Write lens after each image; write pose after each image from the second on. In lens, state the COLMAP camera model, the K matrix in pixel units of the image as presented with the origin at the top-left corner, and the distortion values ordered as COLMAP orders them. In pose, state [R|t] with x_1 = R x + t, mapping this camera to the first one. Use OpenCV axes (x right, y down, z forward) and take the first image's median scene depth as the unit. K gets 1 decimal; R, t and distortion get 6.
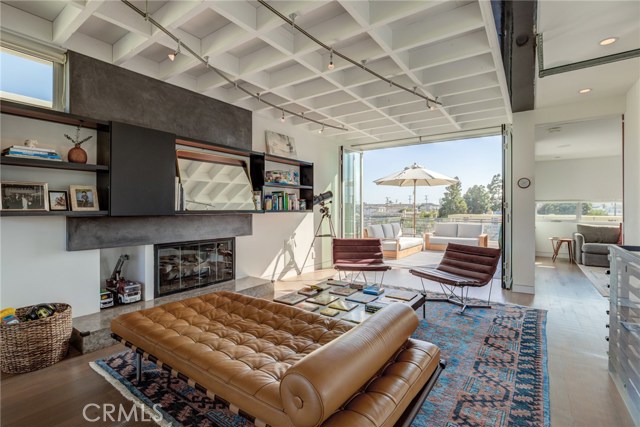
lens RADIAL K [[296.4, 0, 314.9], [0, 296.4, 219.0], [0, 0, 1]] dist [0.001223, -0.000167]
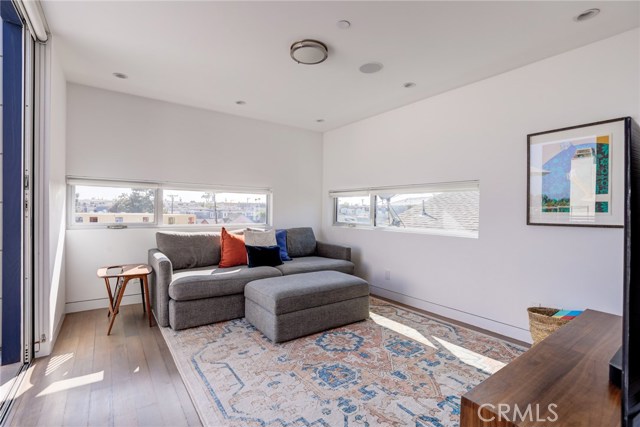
lens RADIAL K [[290.1, 0, 313.1], [0, 290.1, 214.1], [0, 0, 1]] dist [-0.001643, -0.000110]
pose [[0.313418, 0.000853, 0.949615, 0.857632], [0.013374, 0.999896, -0.005312, -0.016000], [-0.949521, 0.014365, 0.313375, 1.012464]]
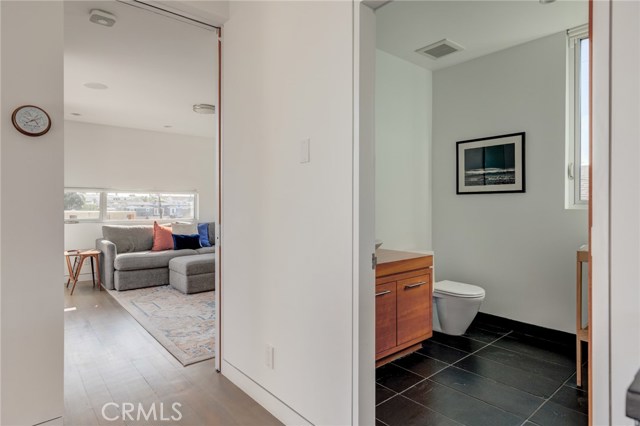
lens RADIAL K [[360.6, 0, 320.0], [0, 360.6, 213.0], [0, 0, 1]] dist [-0.001622, -0.000690]
pose [[0.232194, -0.013242, 0.972579, 0.387360], [0.023130, 0.999700, 0.008089, -0.014032], [-0.972394, 0.020617, 0.232431, 0.594707]]
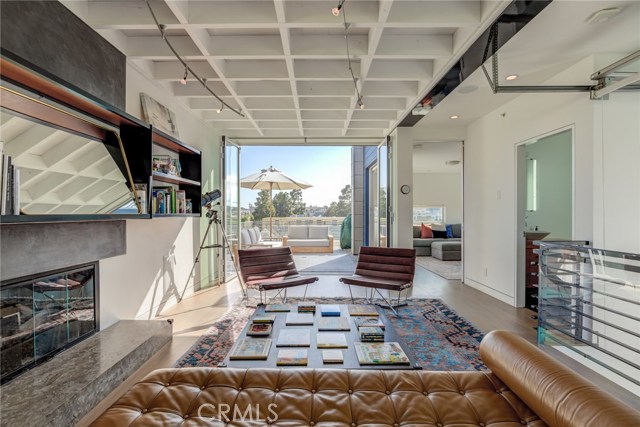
lens RADIAL K [[290.1, 0, 313.1], [0, 290.1, 214.1], [0, 0, 1]] dist [-0.001643, -0.000110]
pose [[0.816653, 0.001830, 0.577126, -0.254825], [0.014132, 0.999632, -0.023168, -0.009541], [-0.576956, 0.027076, 0.816327, 0.283434]]
